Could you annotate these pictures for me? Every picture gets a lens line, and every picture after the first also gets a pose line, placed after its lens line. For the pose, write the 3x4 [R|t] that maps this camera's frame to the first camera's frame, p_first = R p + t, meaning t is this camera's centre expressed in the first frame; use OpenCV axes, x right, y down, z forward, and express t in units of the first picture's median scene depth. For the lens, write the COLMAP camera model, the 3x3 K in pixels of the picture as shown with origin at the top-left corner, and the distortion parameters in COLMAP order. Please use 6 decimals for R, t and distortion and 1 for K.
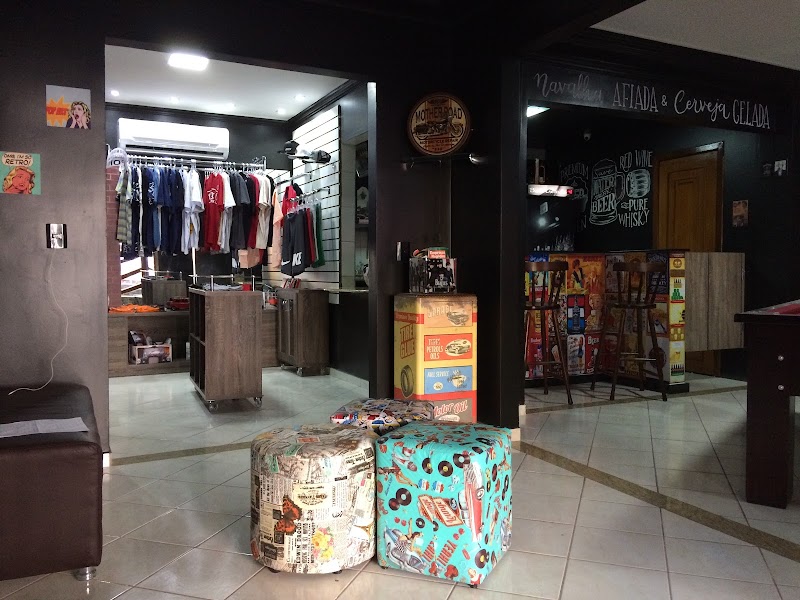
lens RADIAL K [[686.4, 0, 395.6], [0, 686.4, 298.3], [0, 0, 1]] dist [0.099831, -0.130660]
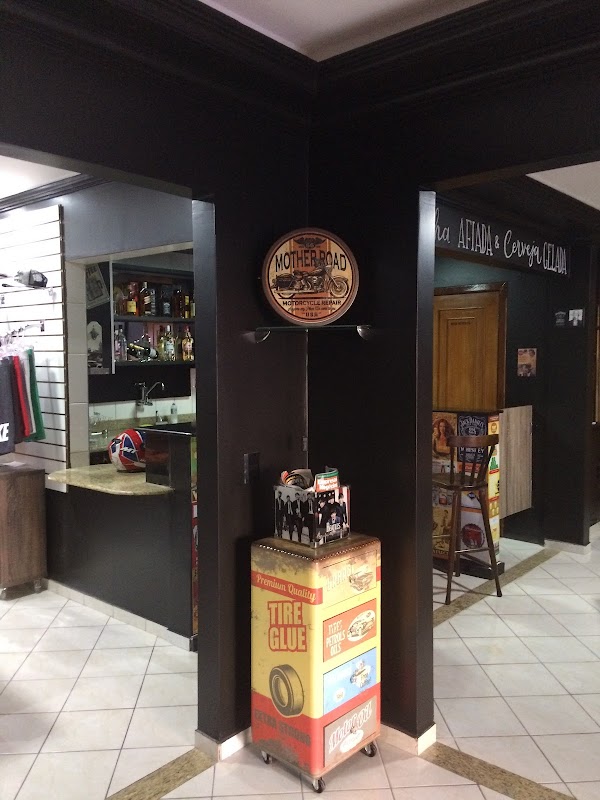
lens RADIAL K [[686.4, 0, 303.3], [0, 686.4, 401.5], [0, 0, 1]] dist [0.099831, -0.130660]
pose [[0.922063, -0.027636, 0.386052, -0.136663], [0.016604, 0.999354, 0.031882, -0.107112], [-0.386684, -0.022988, 0.921926, 0.277393]]
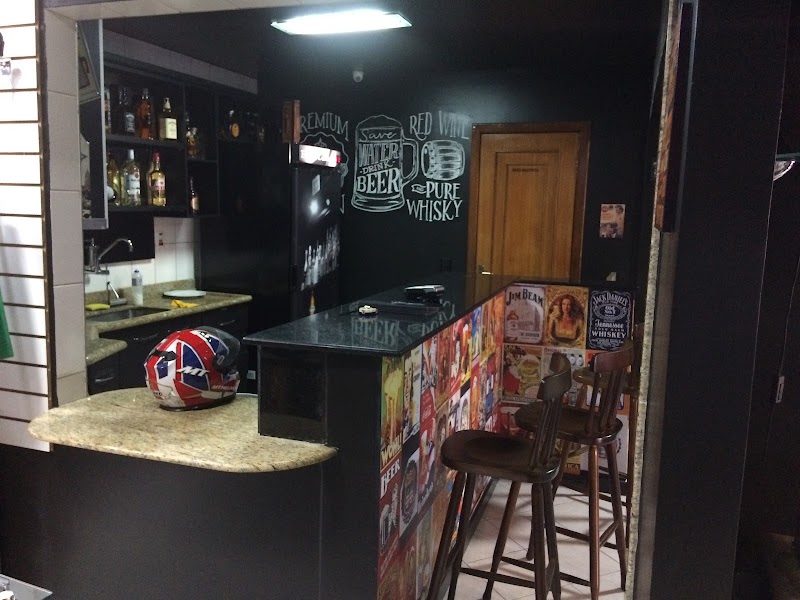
lens RADIAL K [[686.4, 0, 403.1], [0, 686.4, 293.8], [0, 0, 1]] dist [0.099831, -0.130660]
pose [[0.708129, -0.068761, 0.702727, -0.217677], [-0.001907, 0.995057, 0.099287, -0.120438], [-0.706081, -0.071648, 0.704497, 0.636385]]
